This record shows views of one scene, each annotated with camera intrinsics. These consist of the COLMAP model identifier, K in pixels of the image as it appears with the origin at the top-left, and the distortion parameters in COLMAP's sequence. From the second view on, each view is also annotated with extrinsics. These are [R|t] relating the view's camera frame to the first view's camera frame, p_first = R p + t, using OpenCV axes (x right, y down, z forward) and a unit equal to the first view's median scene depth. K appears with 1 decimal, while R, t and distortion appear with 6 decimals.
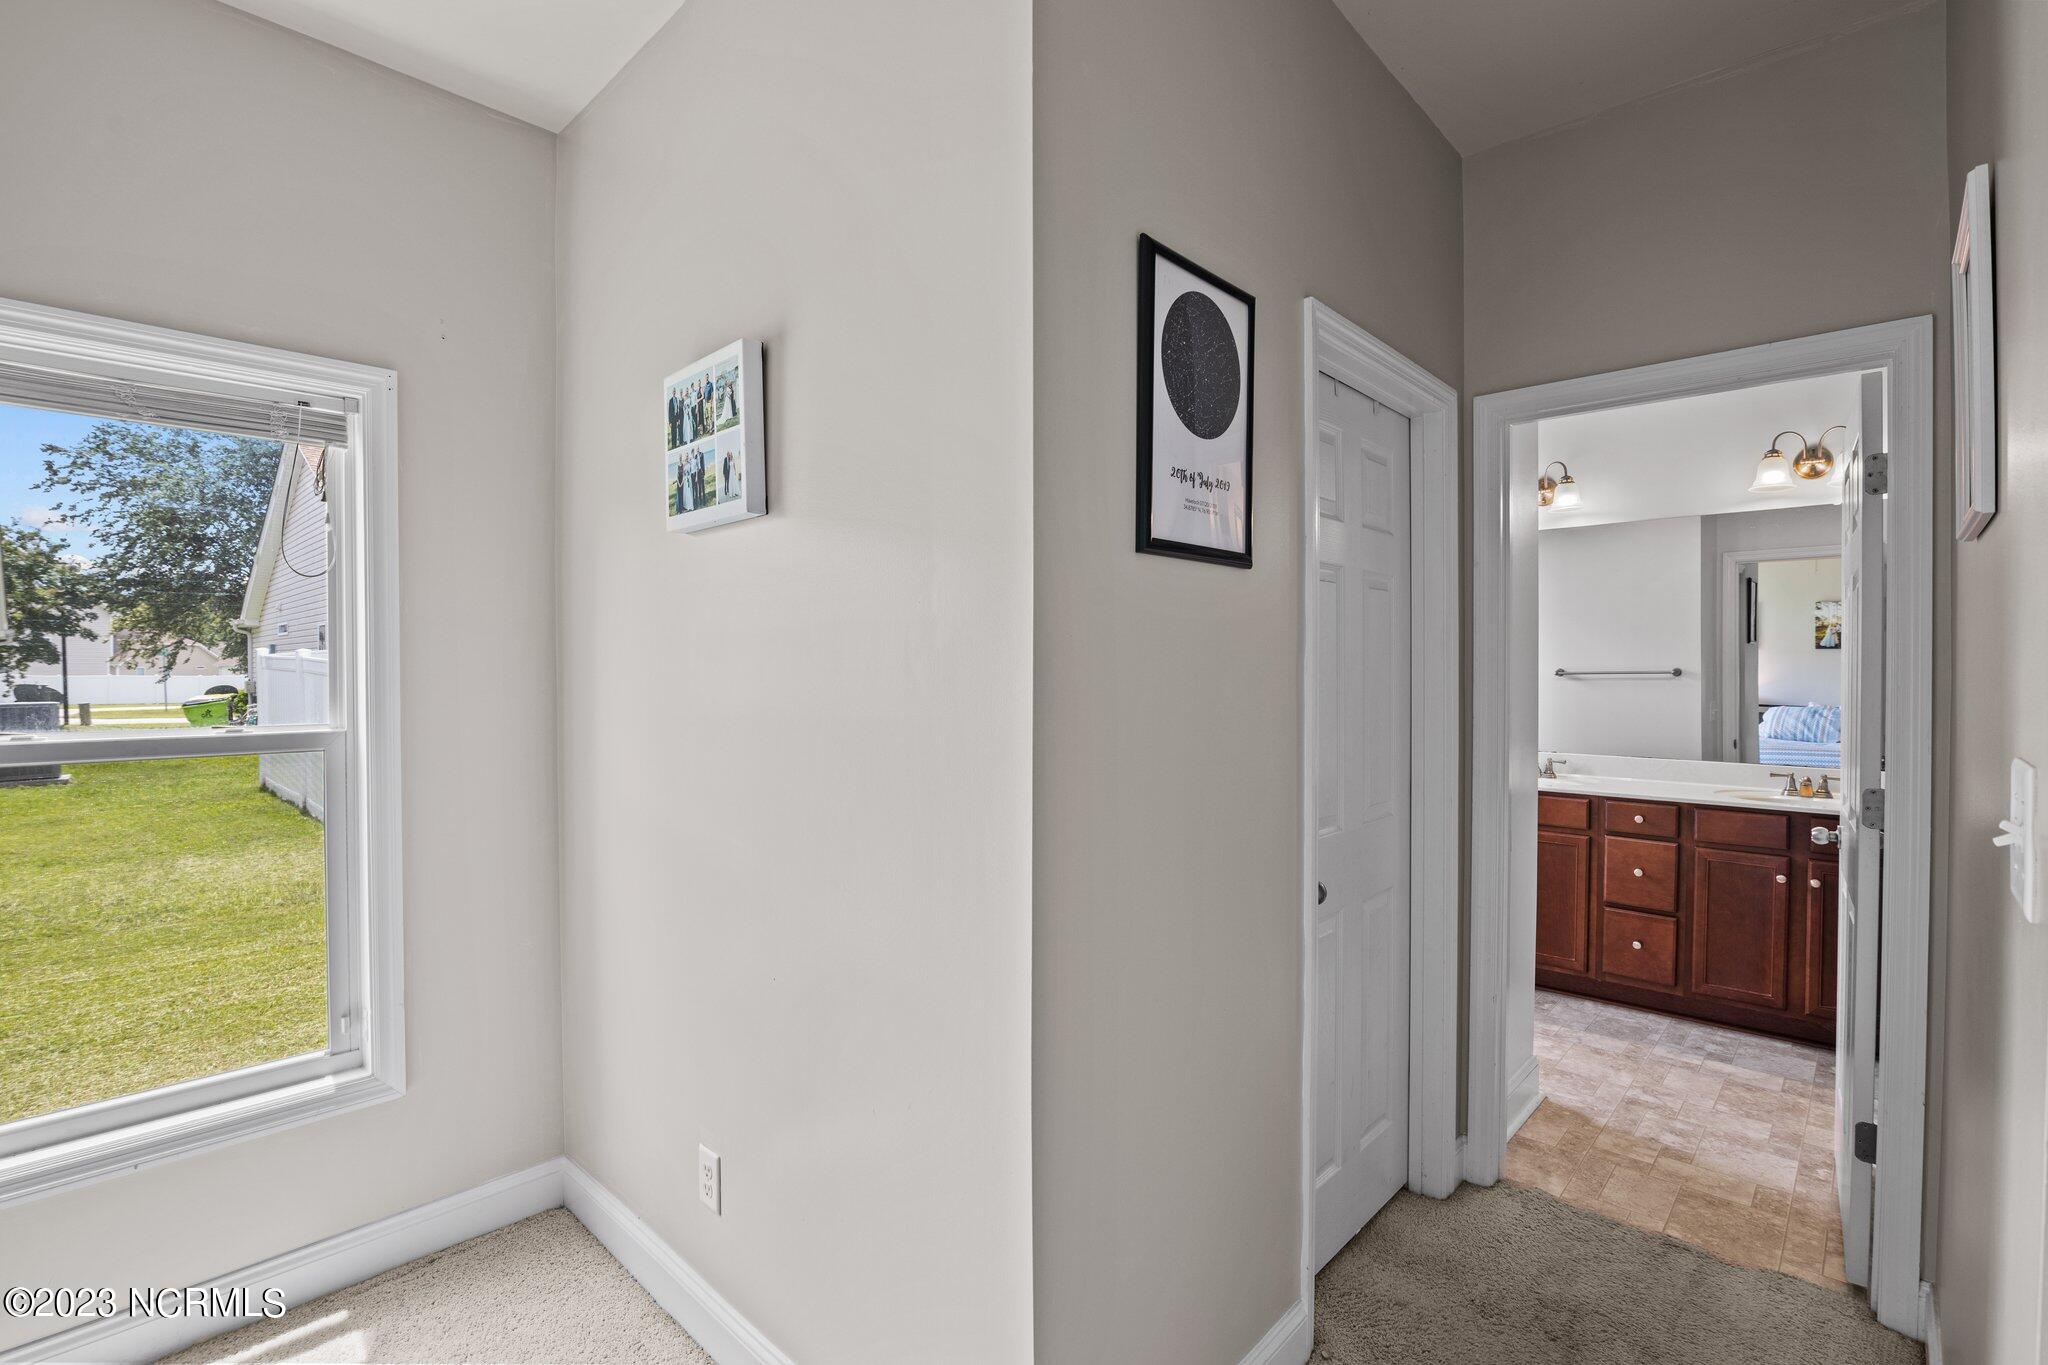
lens RADIAL K [[942.7, 0, 1020.6], [0, 942.7, 683.1], [0, 0, 1]] dist [-0.018219, 0.000182]
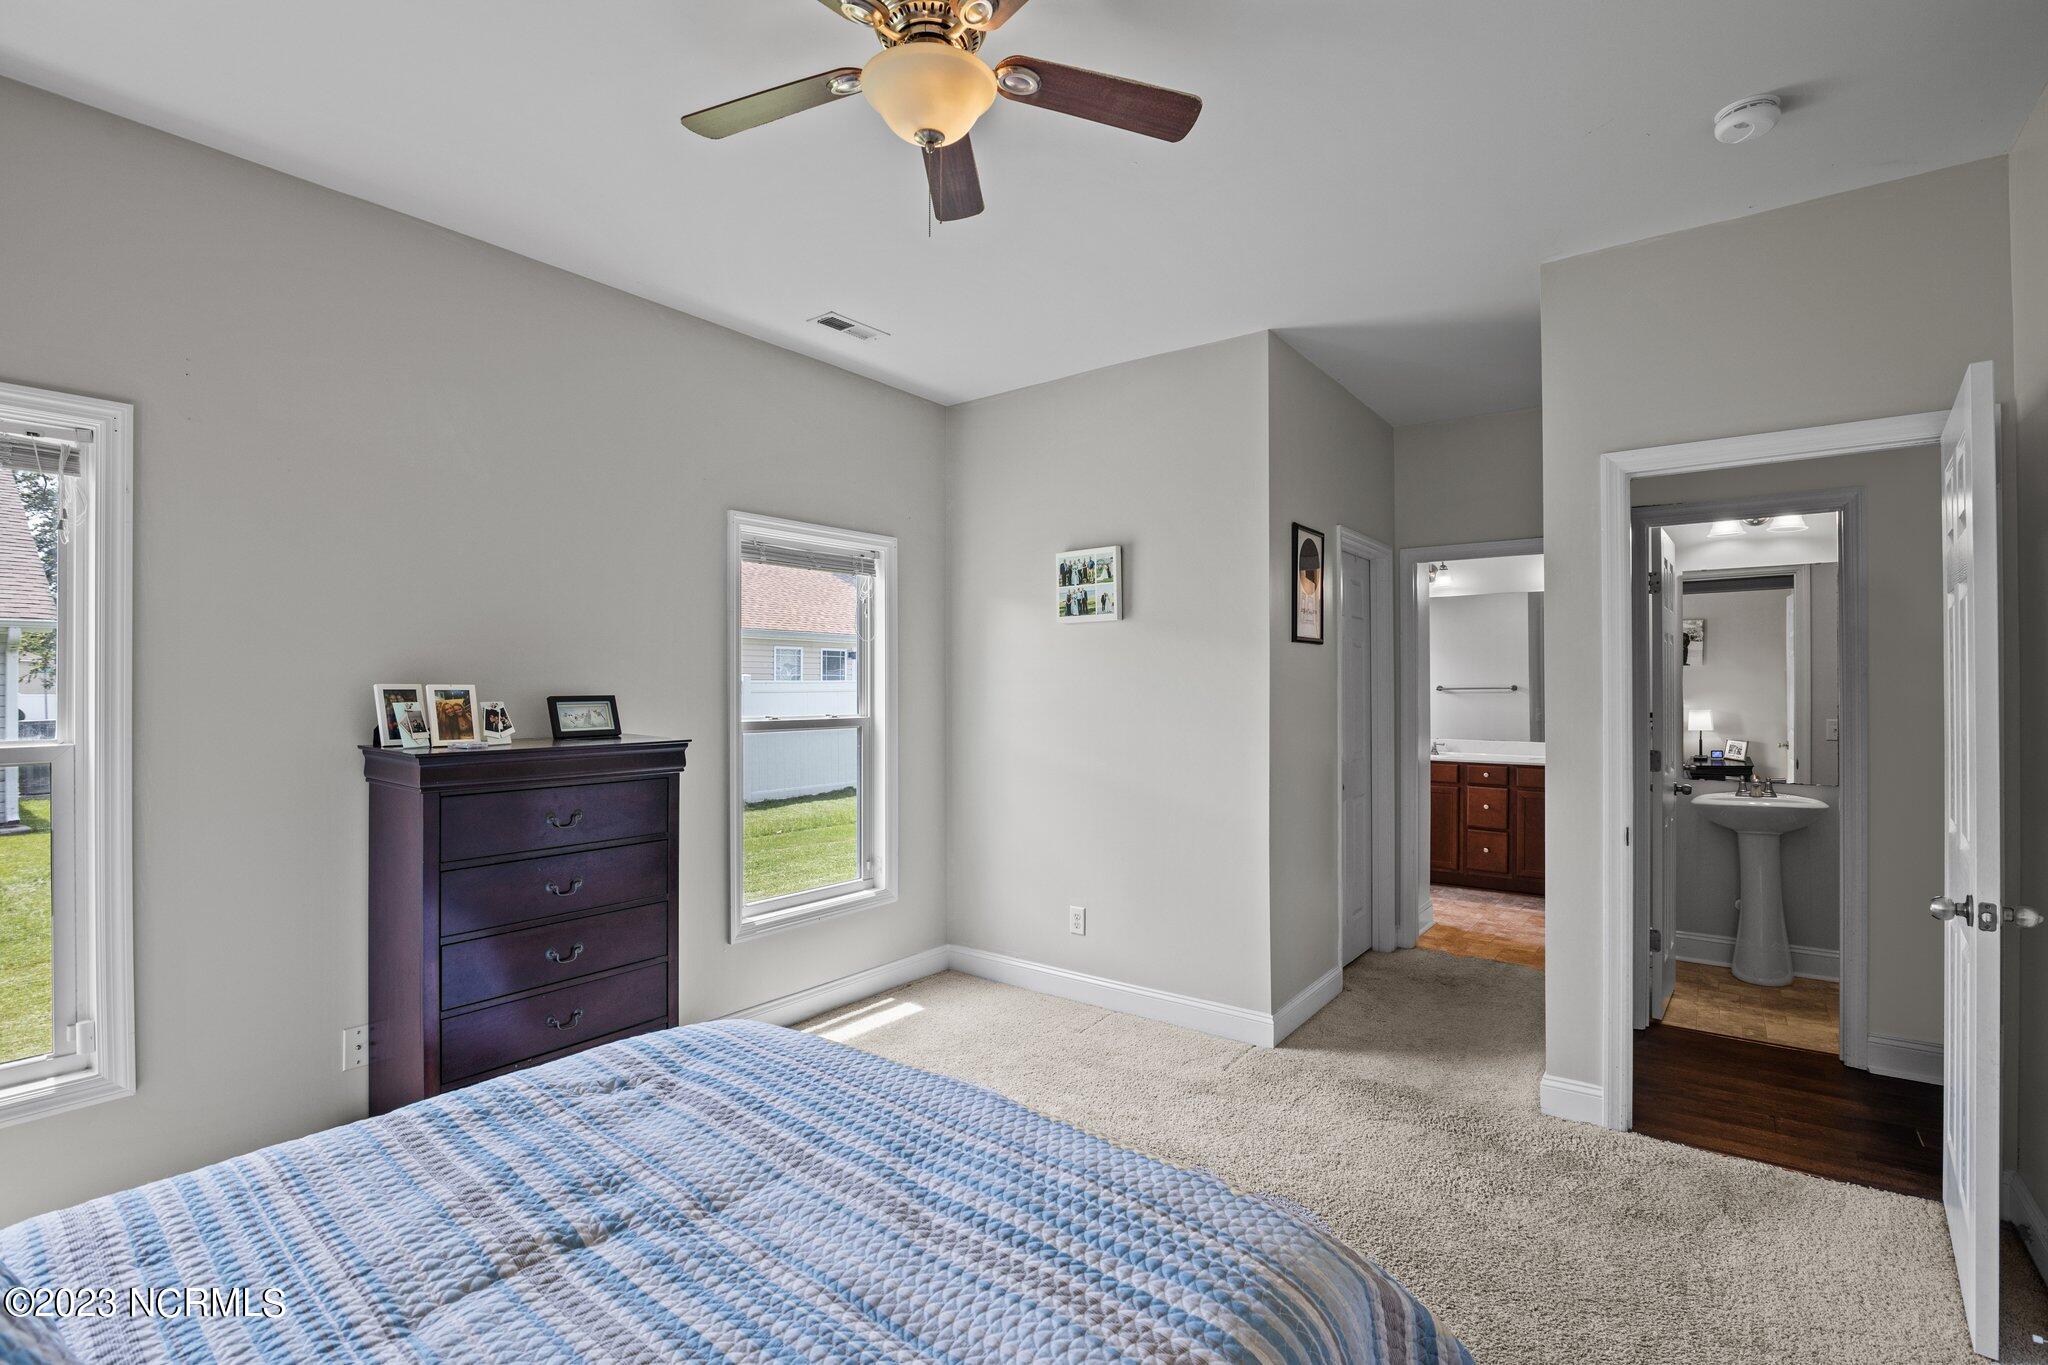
lens RADIAL K [[942.7, 0, 1026.4], [0, 942.7, 683.1], [0, 0, 1]] dist [-0.018219, 0.000182]
pose [[0.993879, 0.001043, 0.110472, -0.608695], [0.000854, 0.999853, -0.017121, 0.013538], [-0.110473, 0.017111, 0.993732, -1.029917]]
